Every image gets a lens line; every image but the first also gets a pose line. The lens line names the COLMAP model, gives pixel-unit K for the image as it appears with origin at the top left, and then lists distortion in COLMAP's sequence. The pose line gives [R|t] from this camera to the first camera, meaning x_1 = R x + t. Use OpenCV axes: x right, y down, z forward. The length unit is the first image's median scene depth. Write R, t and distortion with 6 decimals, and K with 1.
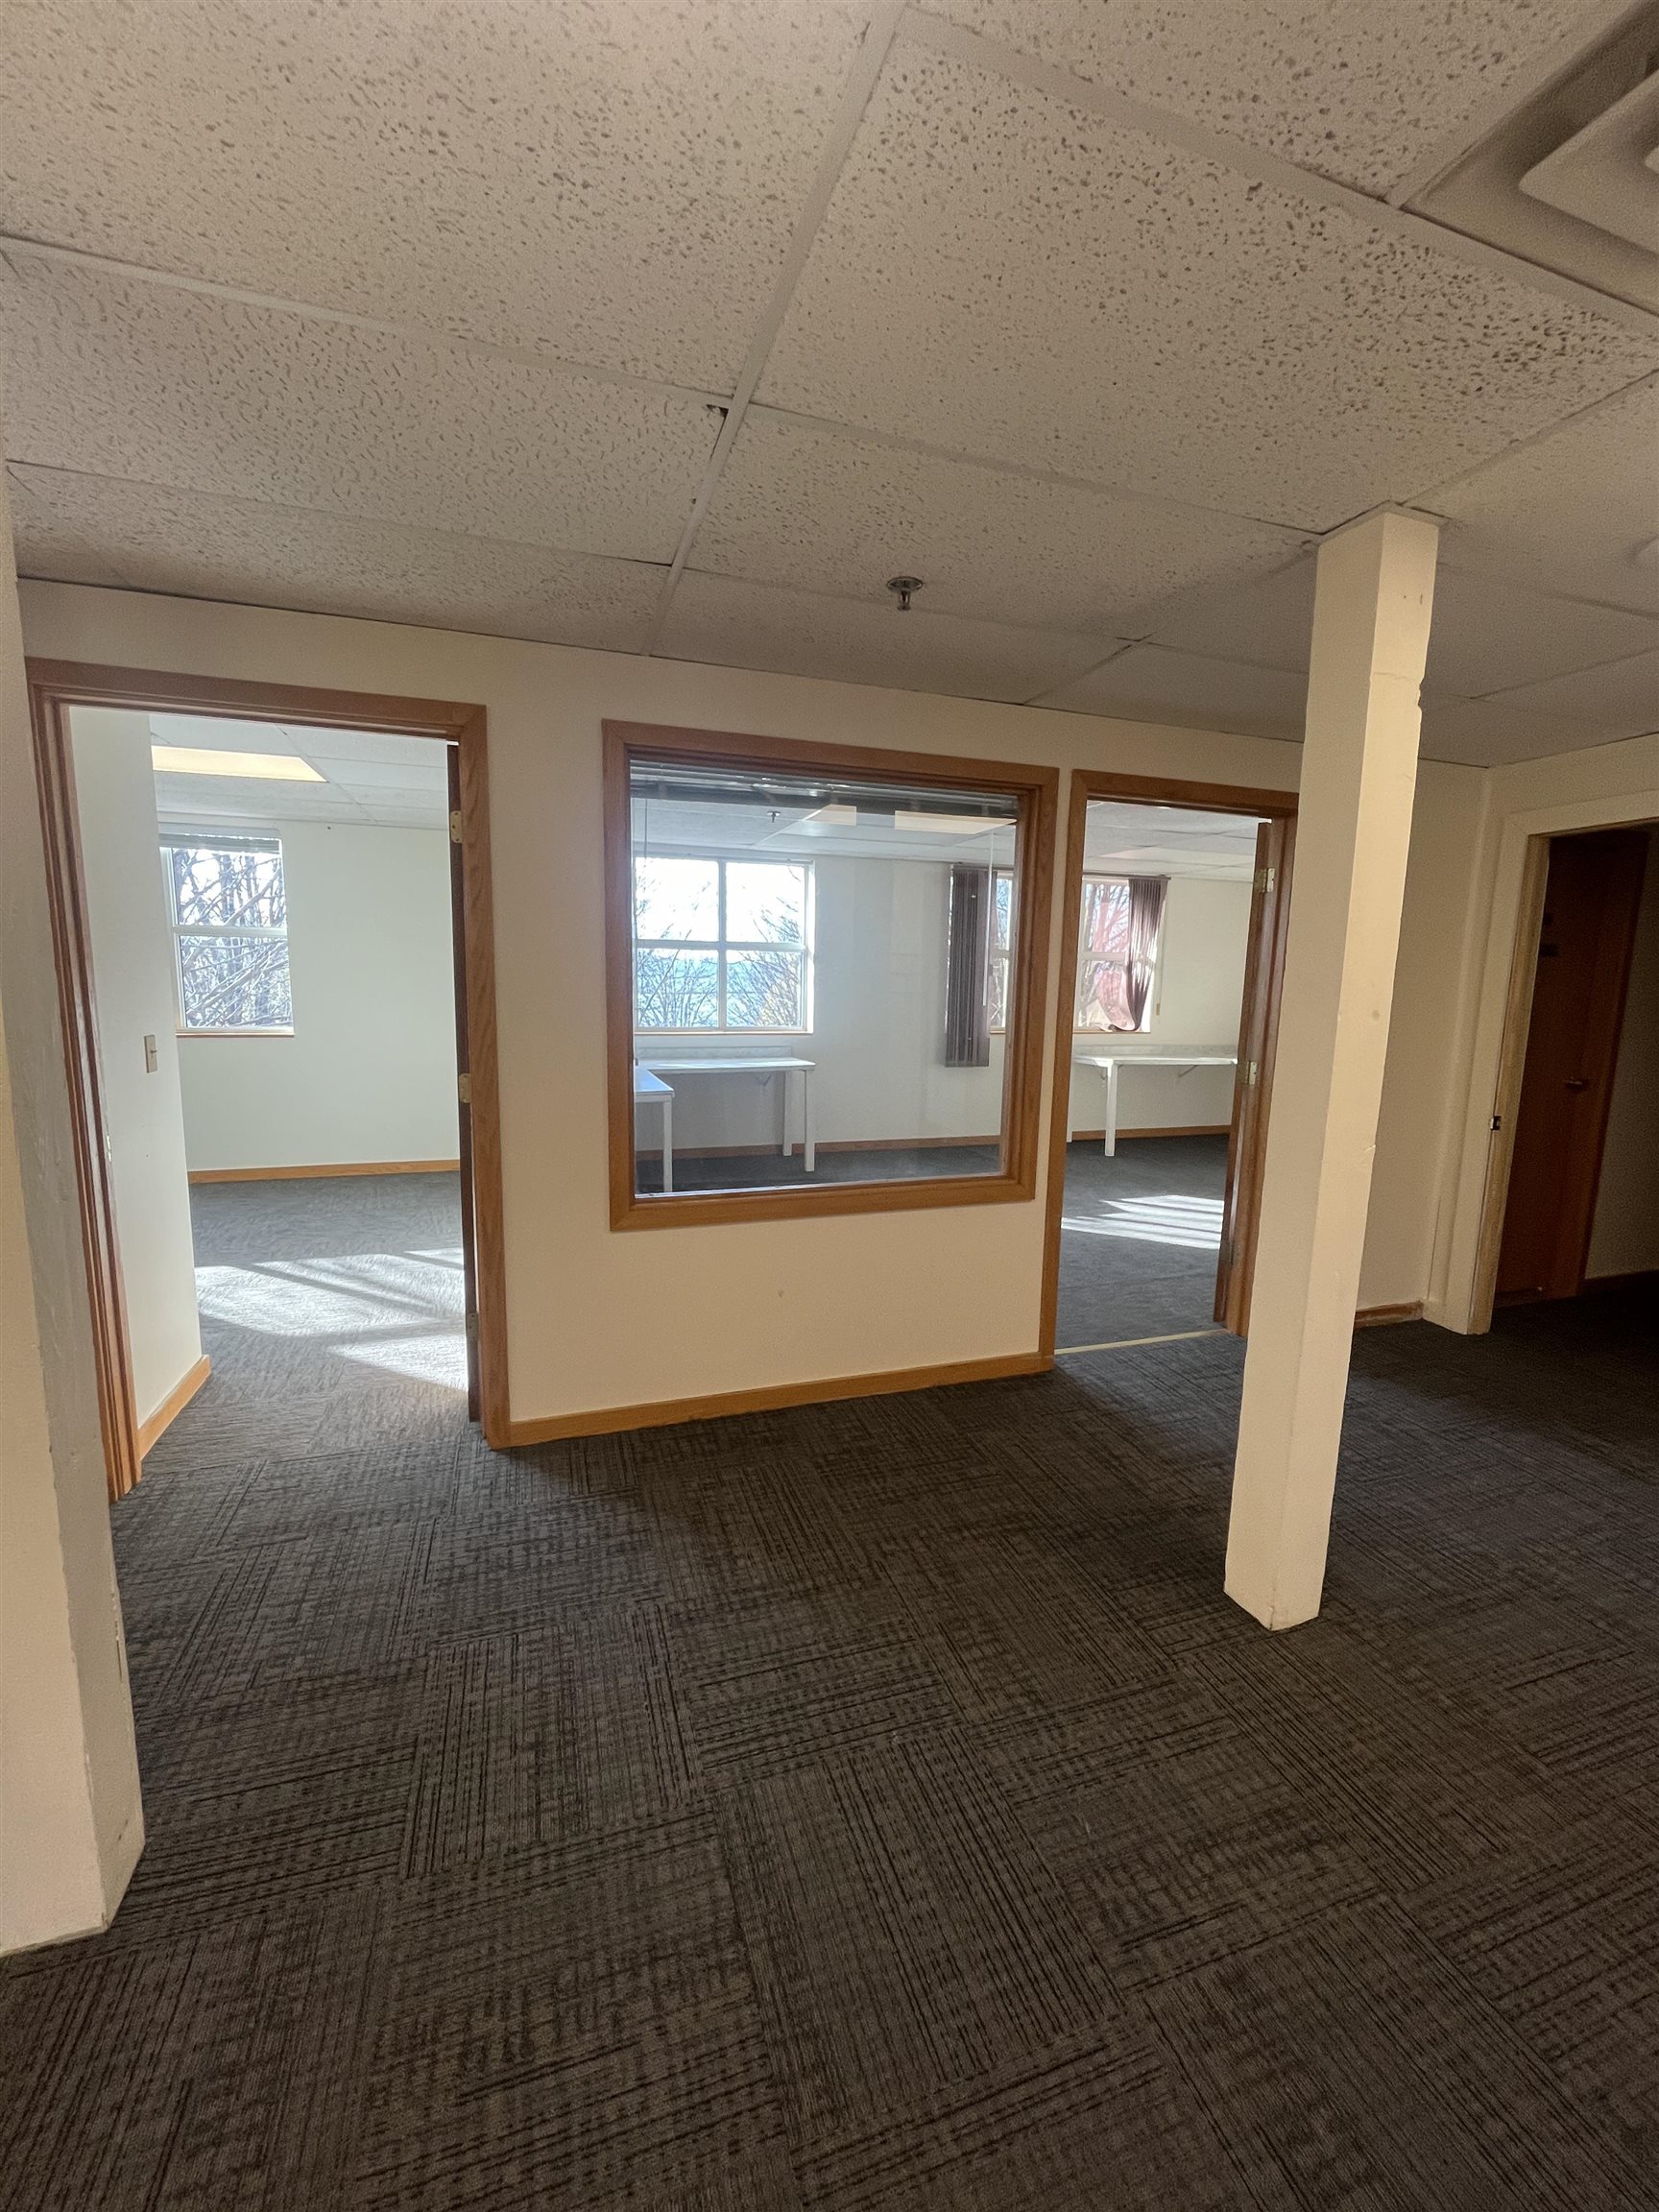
lens RADIAL K [[888.0, 0, 829.5], [0, 888.0, 1106.0], [0, 0, 1]] dist [-0.003118, -0.000734]
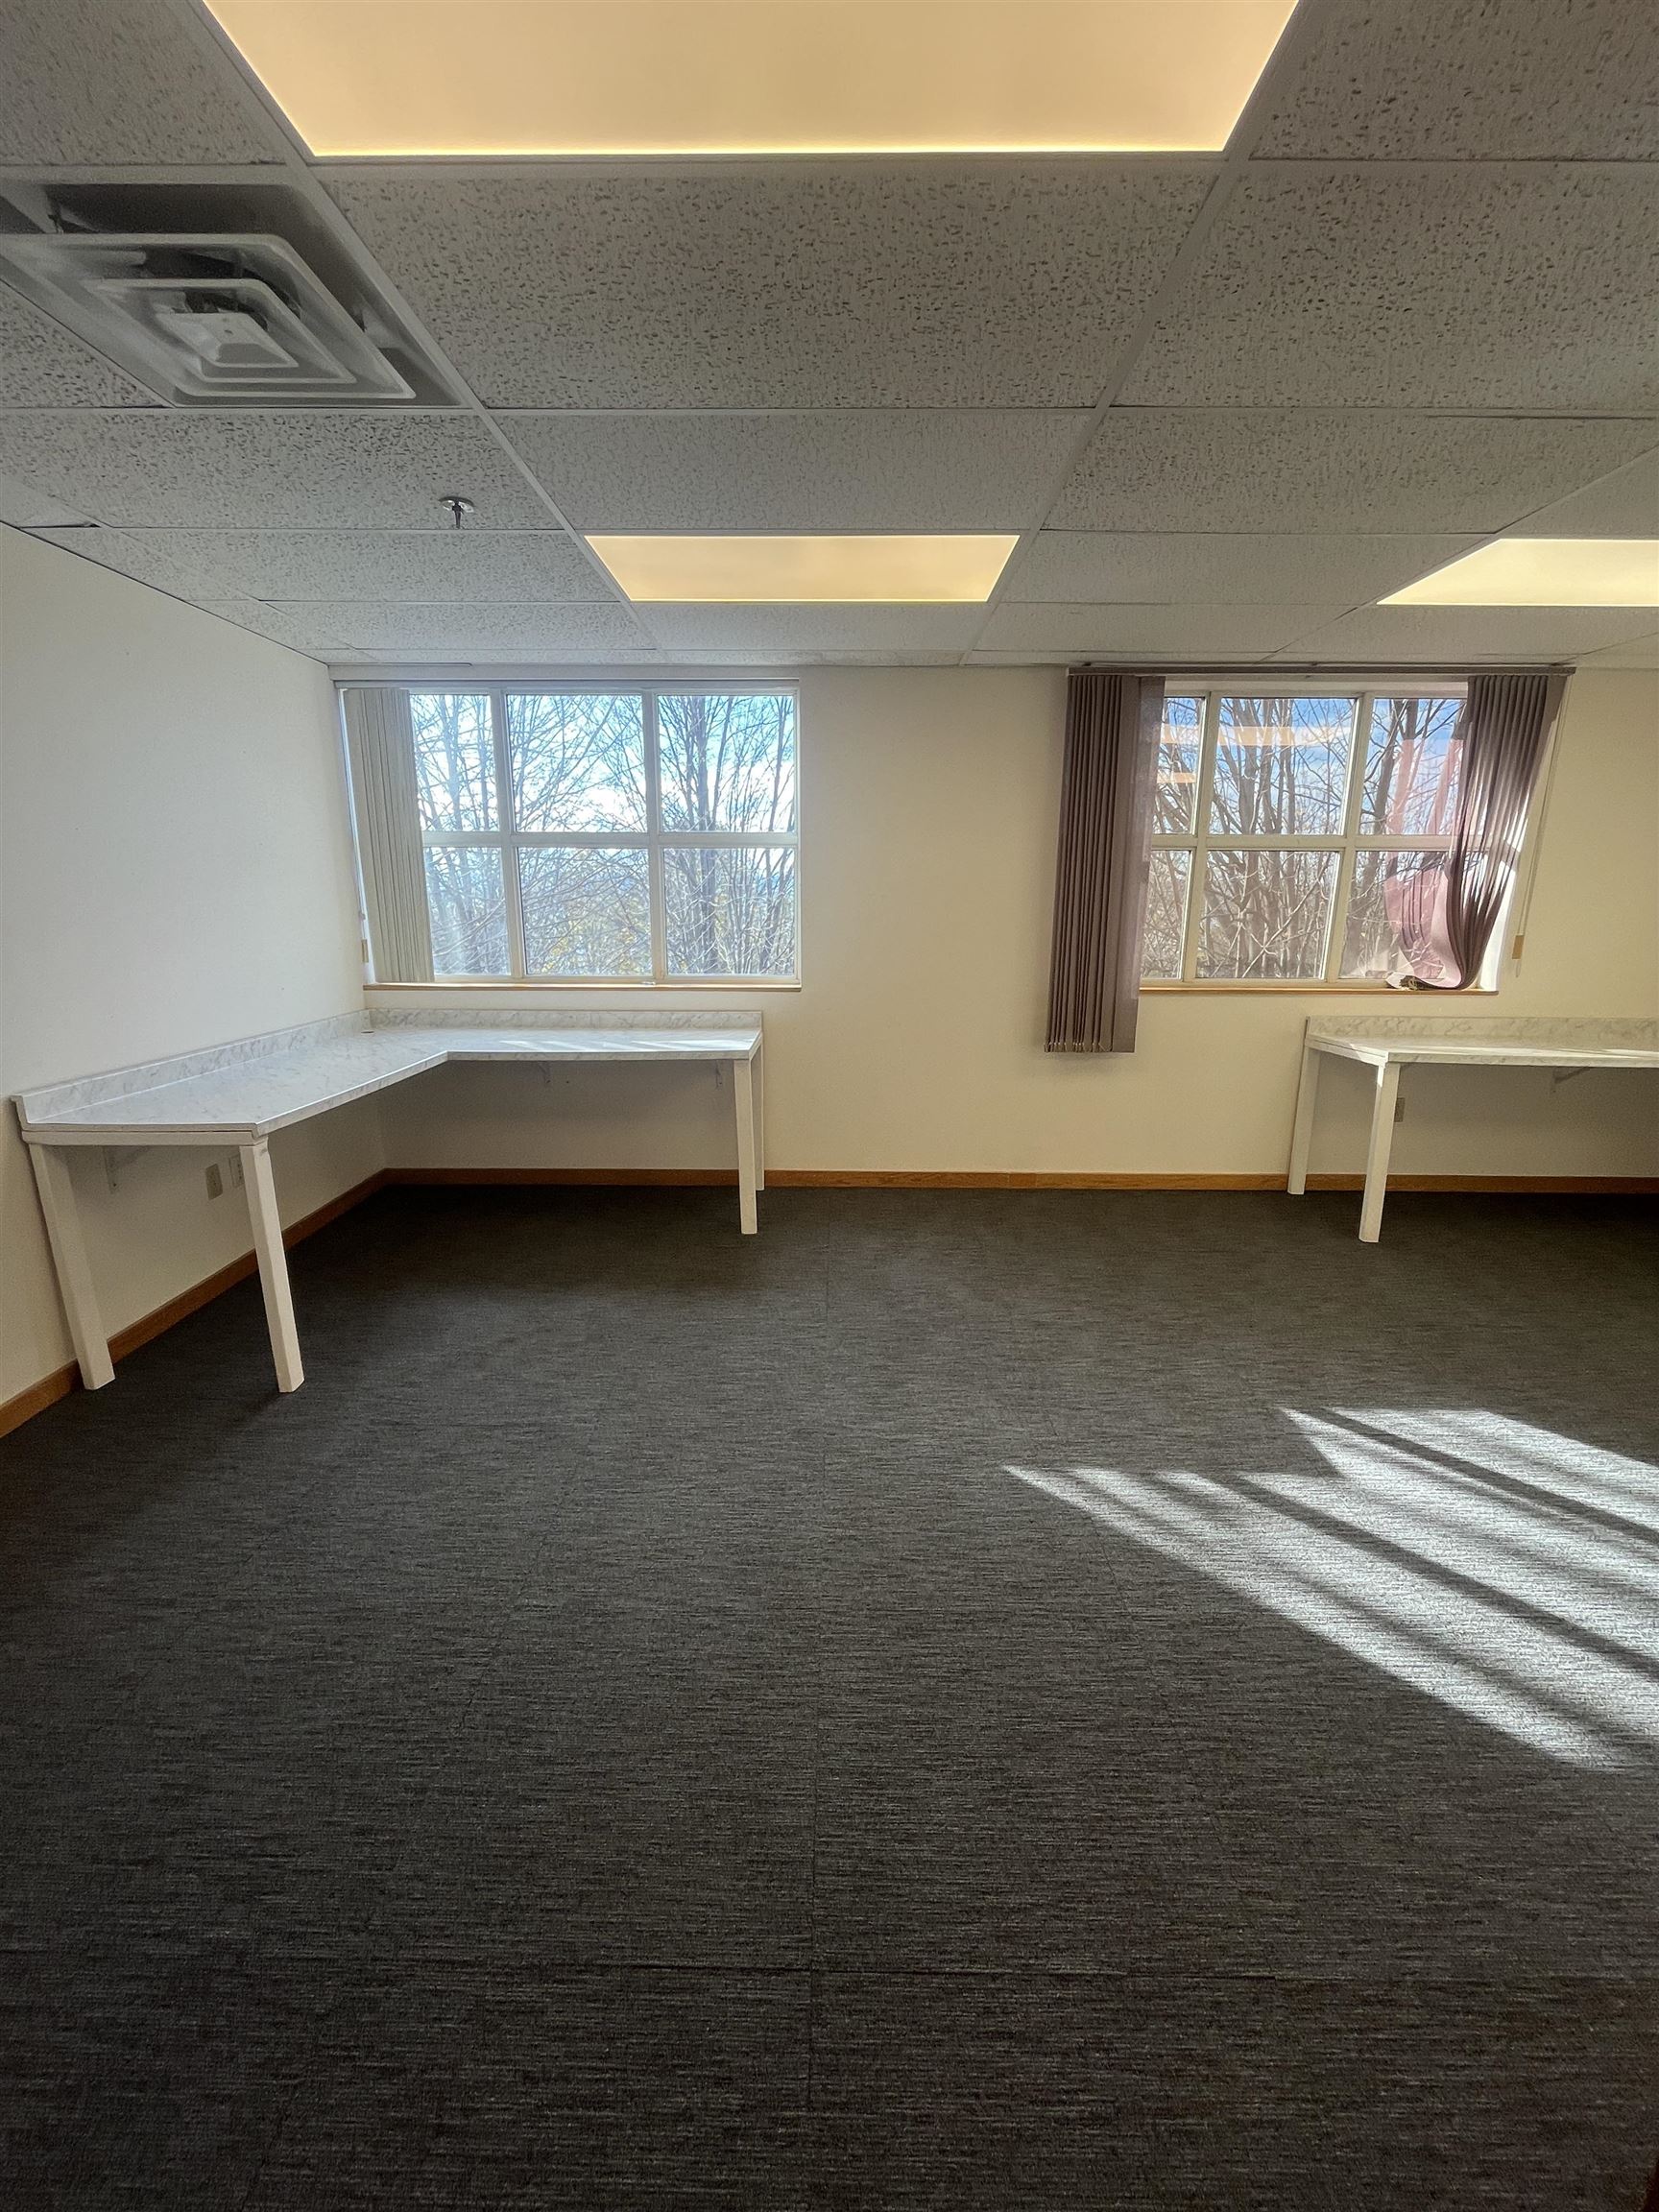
lens RADIAL K [[888.0, 0, 829.5], [0, 888.0, 1106.0], [0, 0, 1]] dist [-0.003118, -0.000734]
pose [[0.943944, 0.065620, -0.323519, 0.178913], [-0.038519, 0.995243, 0.089481, -0.052165], [0.327852, -0.072004, 0.941981, 0.412909]]
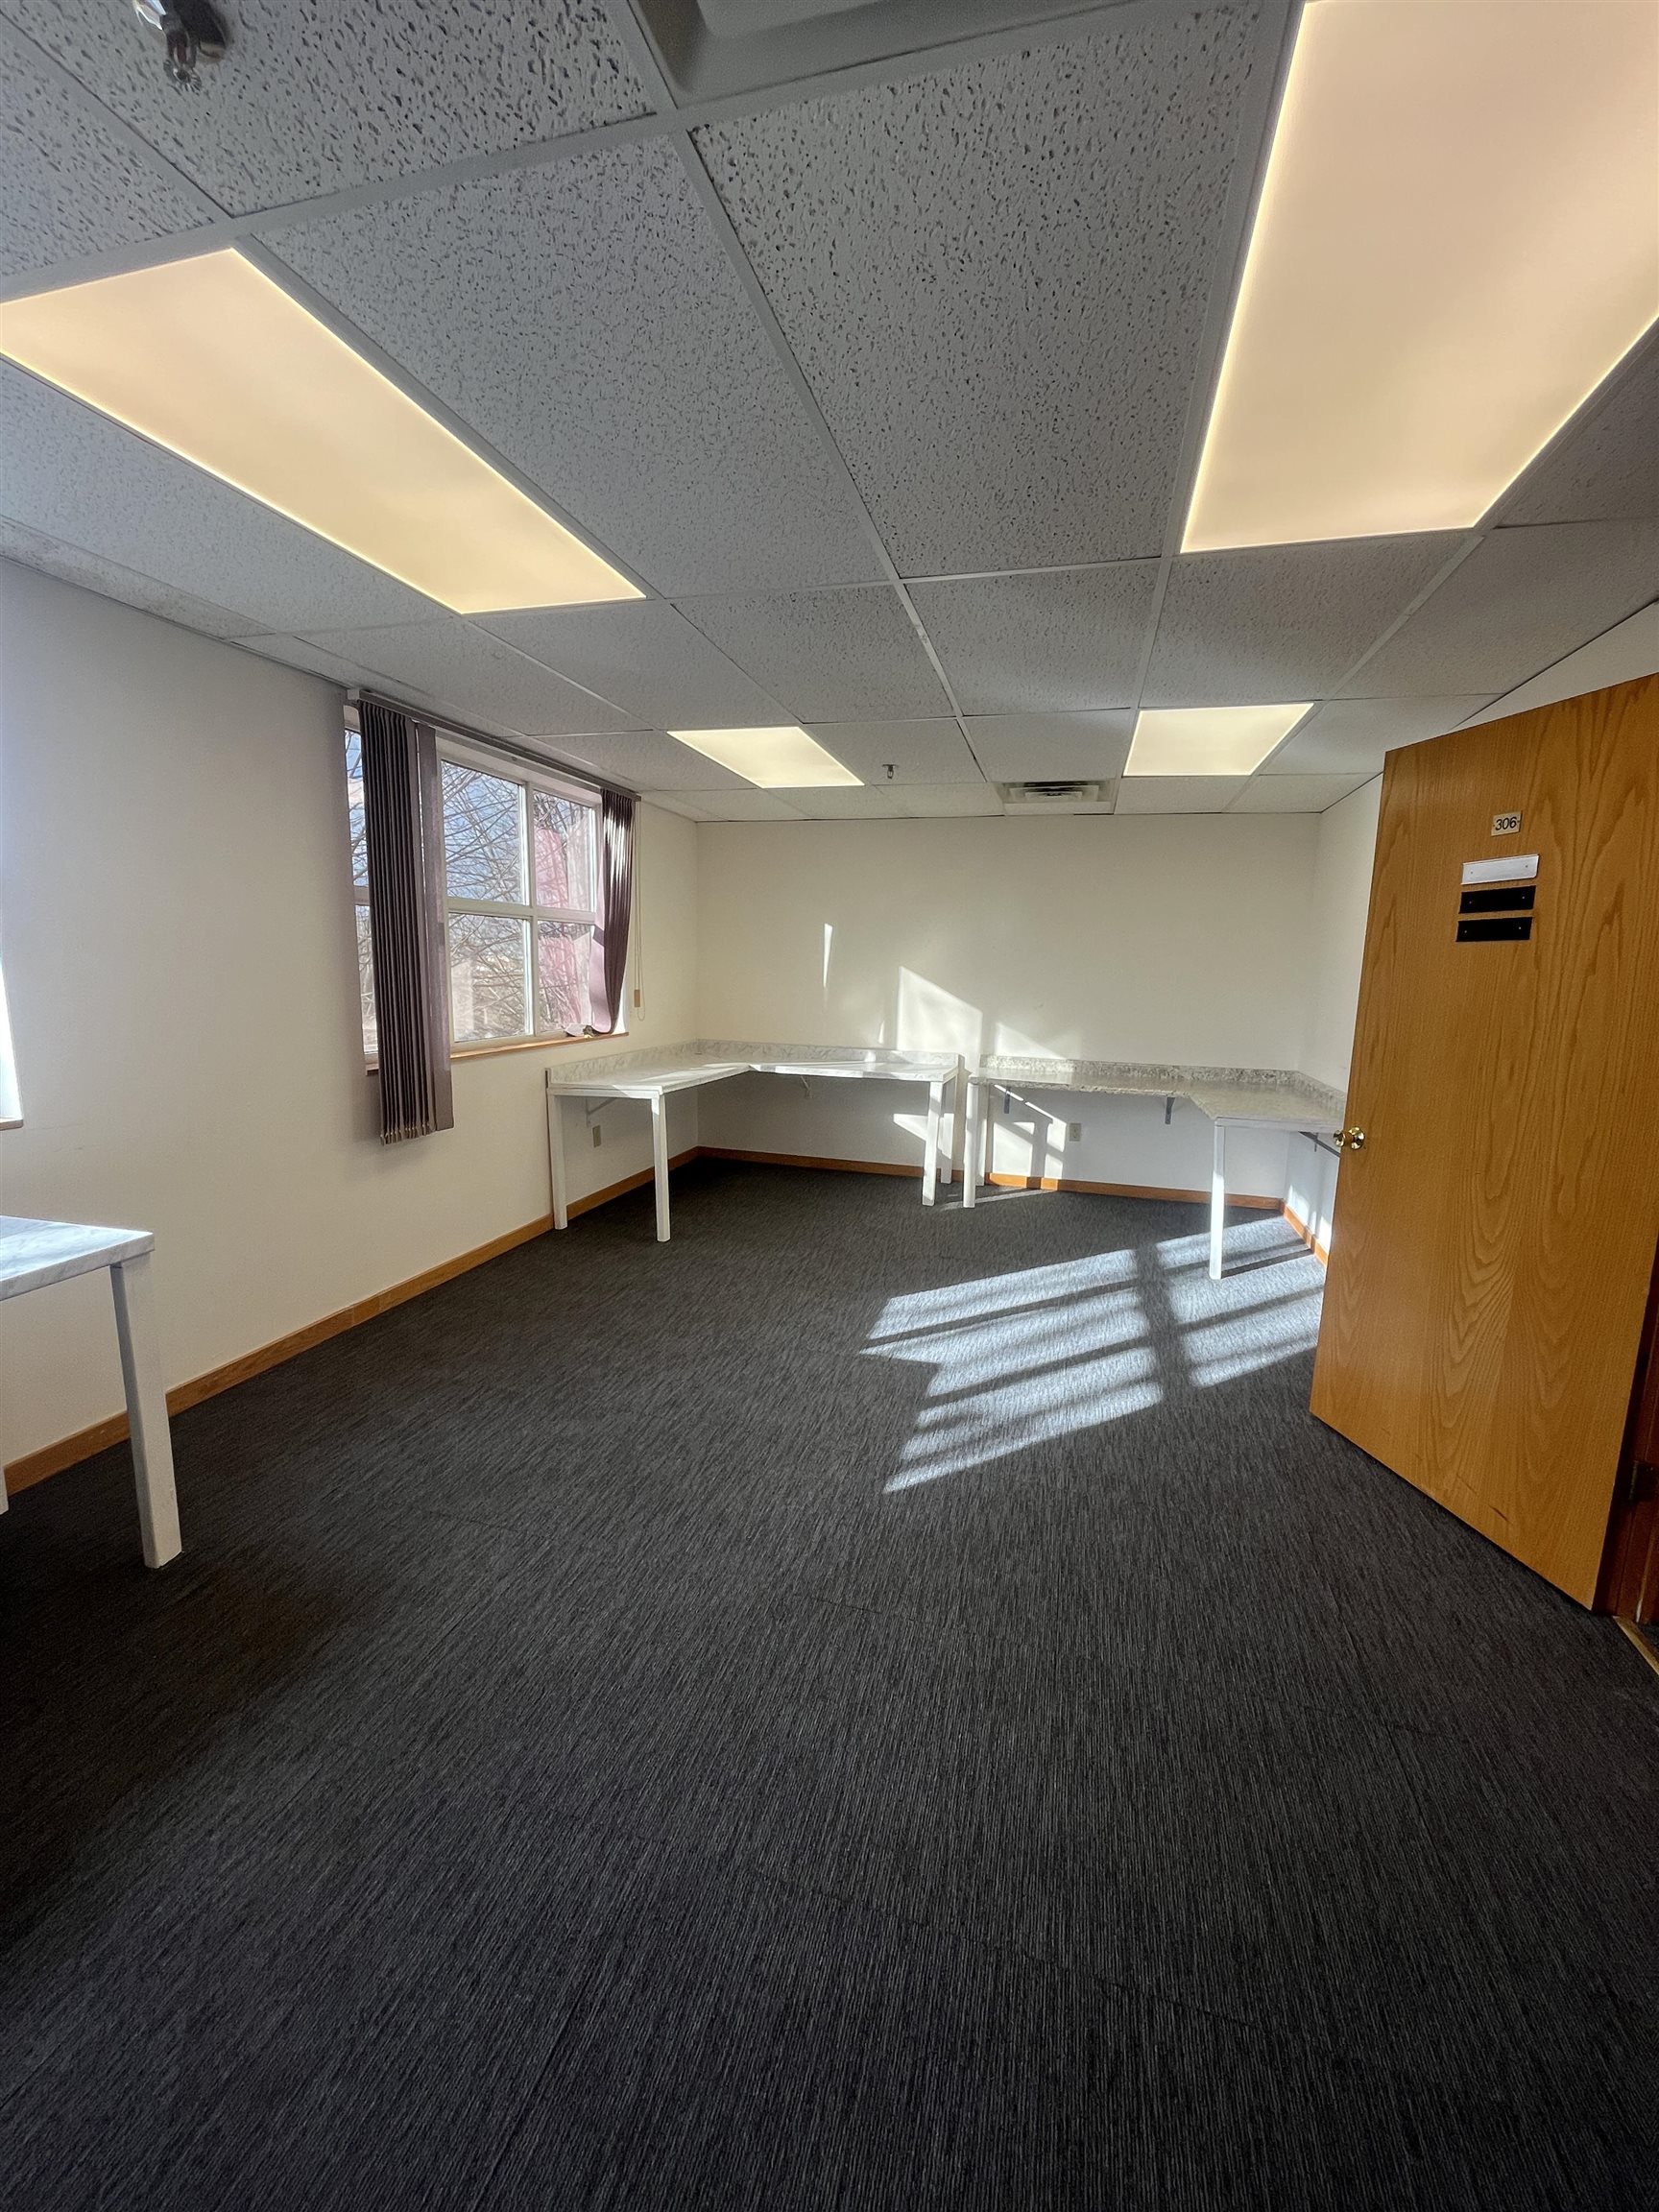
lens RADIAL K [[888.0, 0, 829.5], [0, 888.0, 1106.0], [0, 0, 1]] dist [-0.003118, -0.000734]
pose [[0.560821, -0.132409, 0.817281, -0.108940], [0.105197, 0.990524, 0.088290, -0.076663], [-0.821227, 0.036461, 0.569435, 0.530983]]
